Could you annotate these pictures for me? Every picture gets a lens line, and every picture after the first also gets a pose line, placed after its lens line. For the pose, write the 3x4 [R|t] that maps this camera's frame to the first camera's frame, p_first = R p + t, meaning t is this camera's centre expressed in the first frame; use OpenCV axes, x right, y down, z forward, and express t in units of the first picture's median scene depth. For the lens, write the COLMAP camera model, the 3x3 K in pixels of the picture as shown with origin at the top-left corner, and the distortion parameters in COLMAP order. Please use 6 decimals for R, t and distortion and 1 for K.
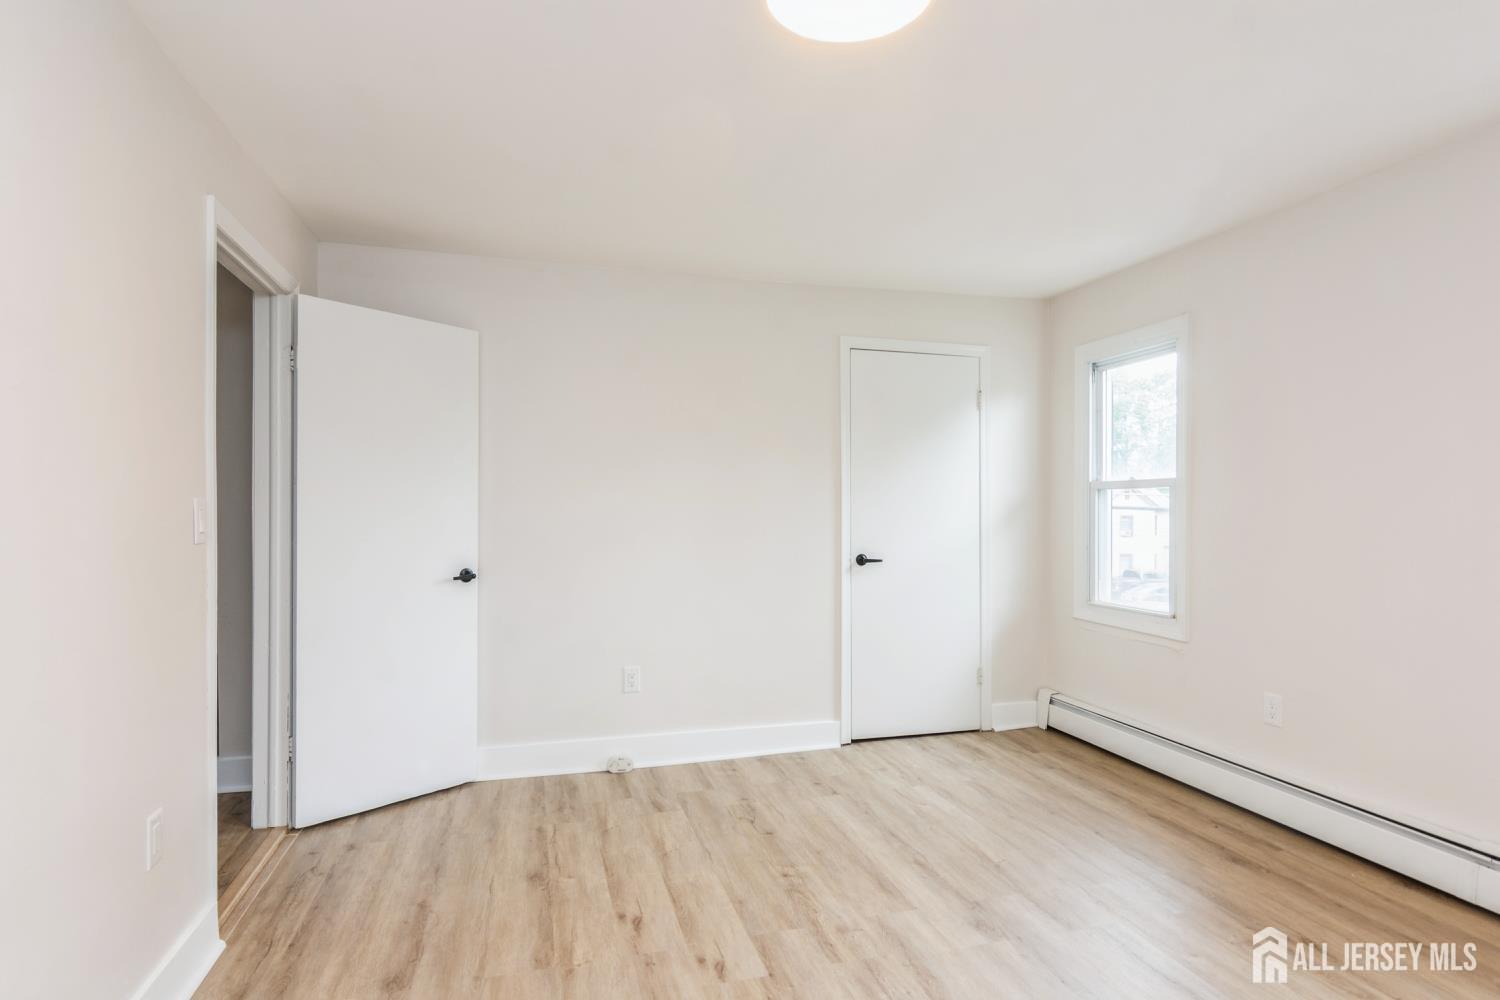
lens RADIAL K [[788.2, 0, 750.0], [0, 788.2, 500.0], [0, 0, 1]] dist [-0.001293, -0.000277]
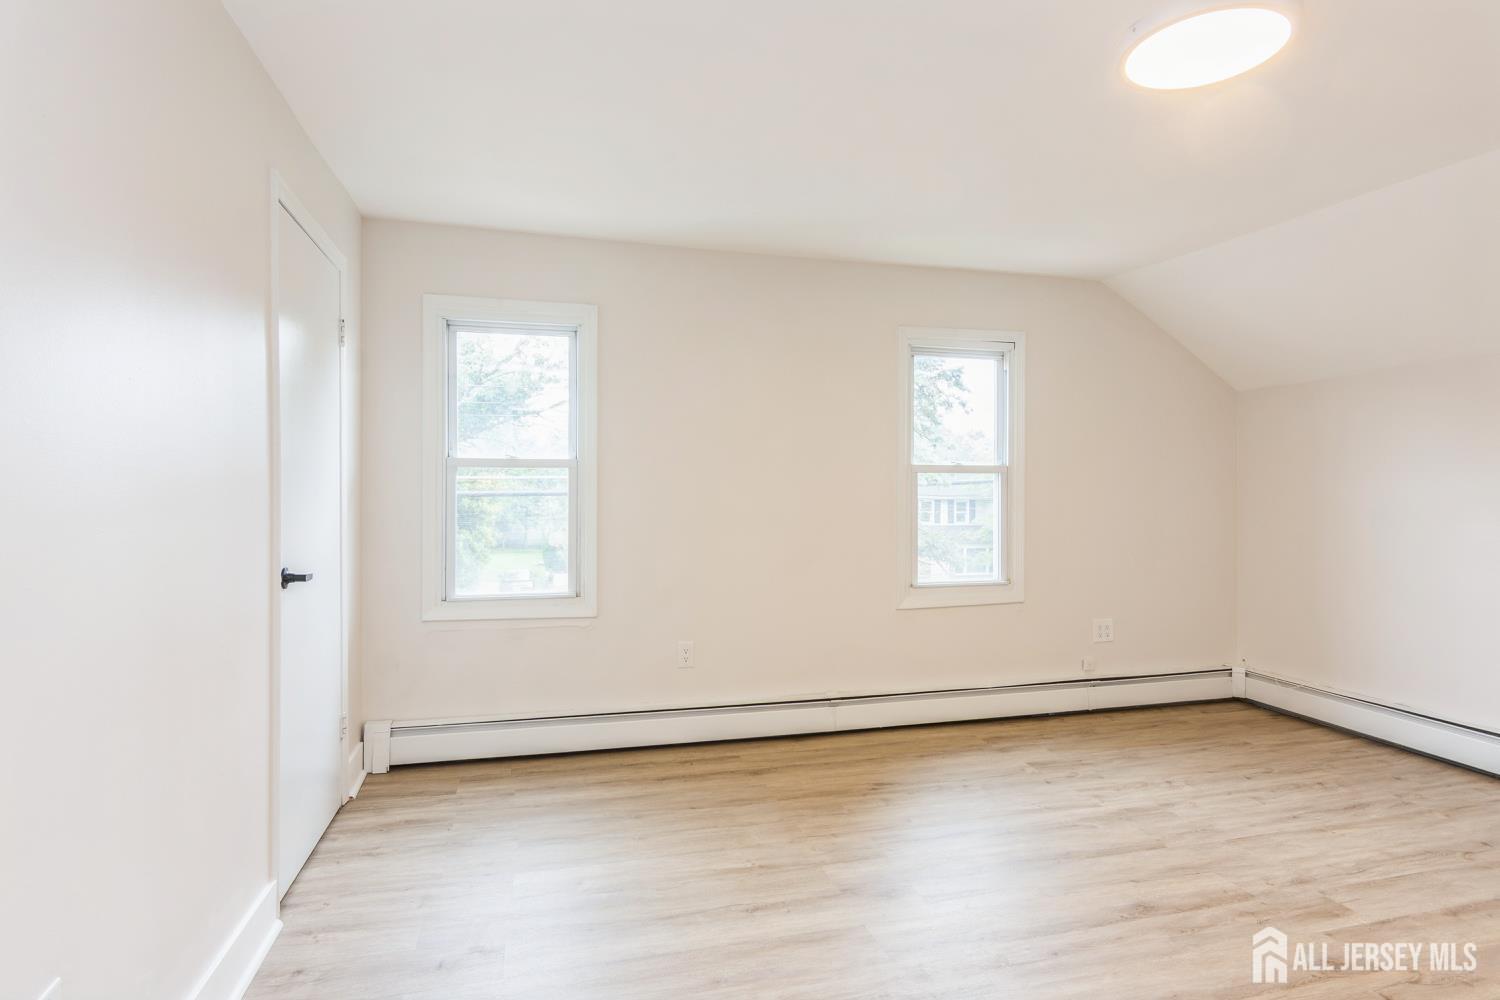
lens RADIAL K [[788.2, 0, 750.0], [0, 788.2, 500.0], [0, 0, 1]] dist [-0.001293, -0.000277]
pose [[0.026791, -0.009696, 0.999594, -0.478742], [-0.010968, 0.999890, 0.009993, 0.012556], [-0.999581, -0.011232, 0.026682, 0.761107]]
